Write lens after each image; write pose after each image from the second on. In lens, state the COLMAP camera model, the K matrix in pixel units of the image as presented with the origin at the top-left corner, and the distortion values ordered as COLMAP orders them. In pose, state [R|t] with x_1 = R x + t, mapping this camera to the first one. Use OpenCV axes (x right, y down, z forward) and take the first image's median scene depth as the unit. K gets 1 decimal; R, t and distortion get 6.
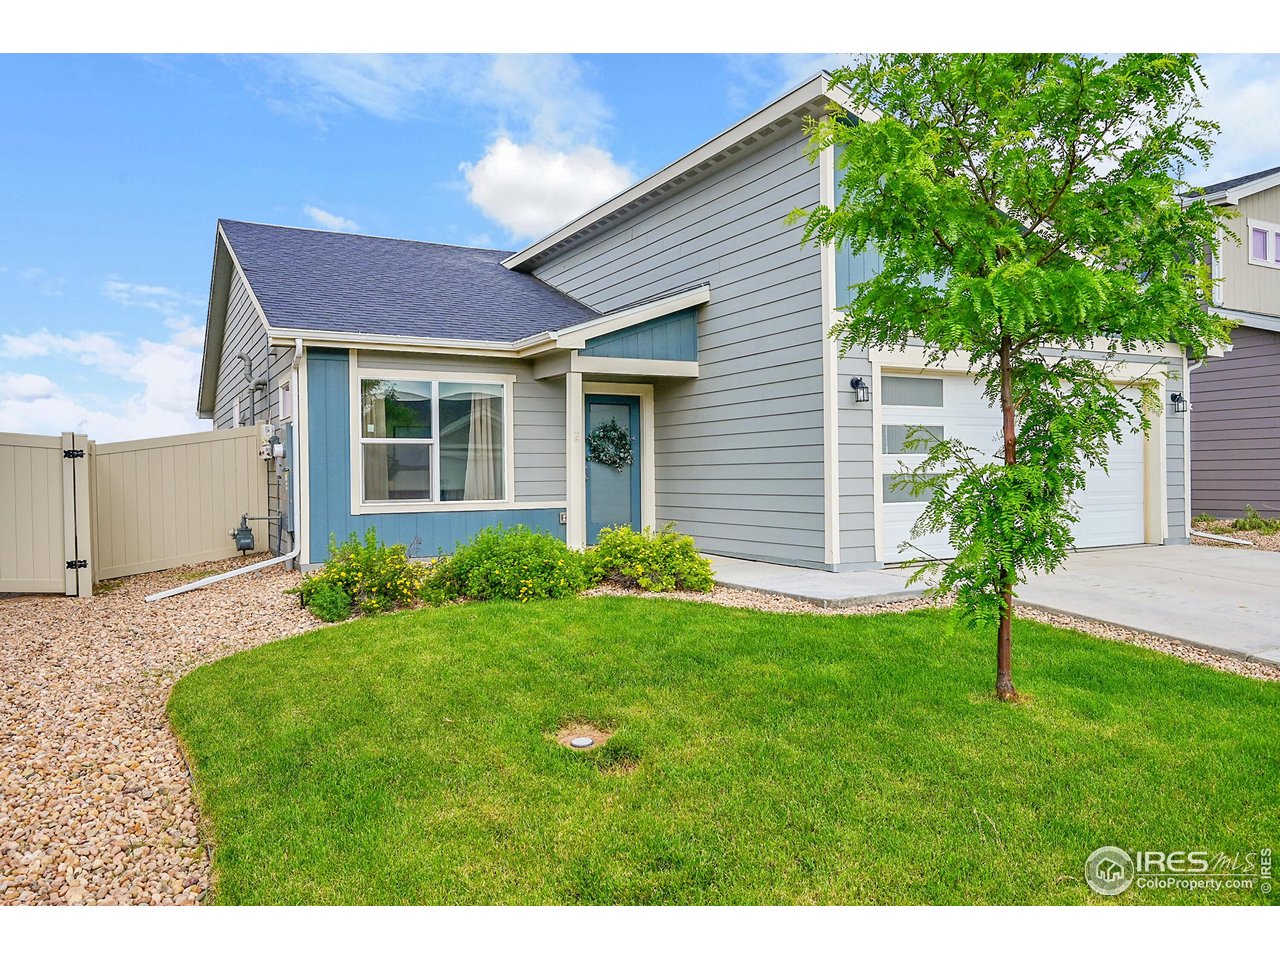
lens RADIAL K [[893.8, 0, 640.0], [0, 893.8, 480.0], [0, 0, 1]] dist [0.002743, 0.002556]
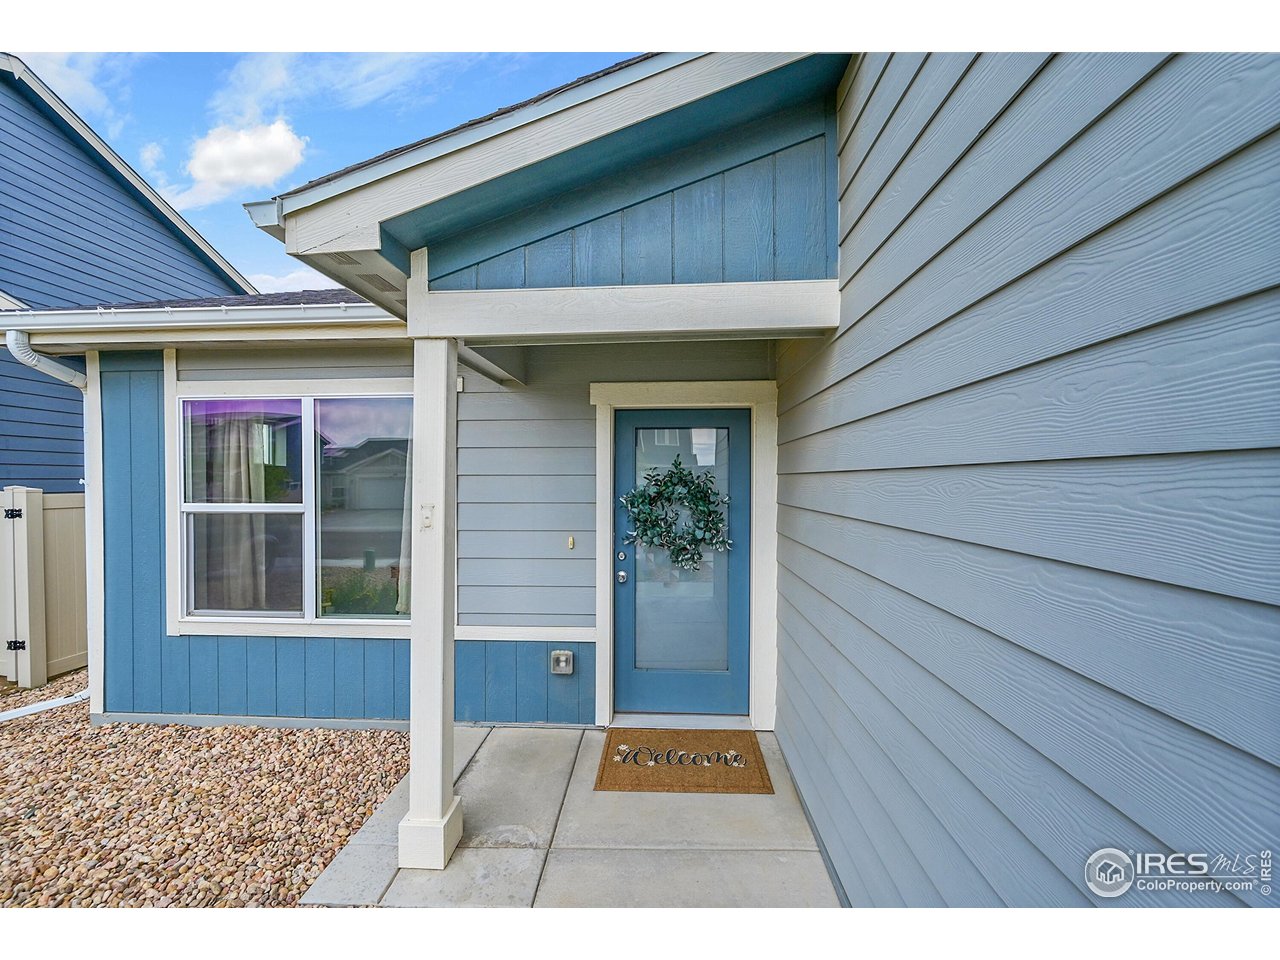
lens RADIAL K [[503.0, 0, 645.1], [0, 503.0, 482.4], [0, 0, 1]] dist [-0.000236, -0.000450]
pose [[0.843486, 0.014953, -0.536943, 0.110905], [-0.010810, 0.999883, 0.010863, -0.066256], [0.537042, -0.003359, 0.843549, 0.877150]]
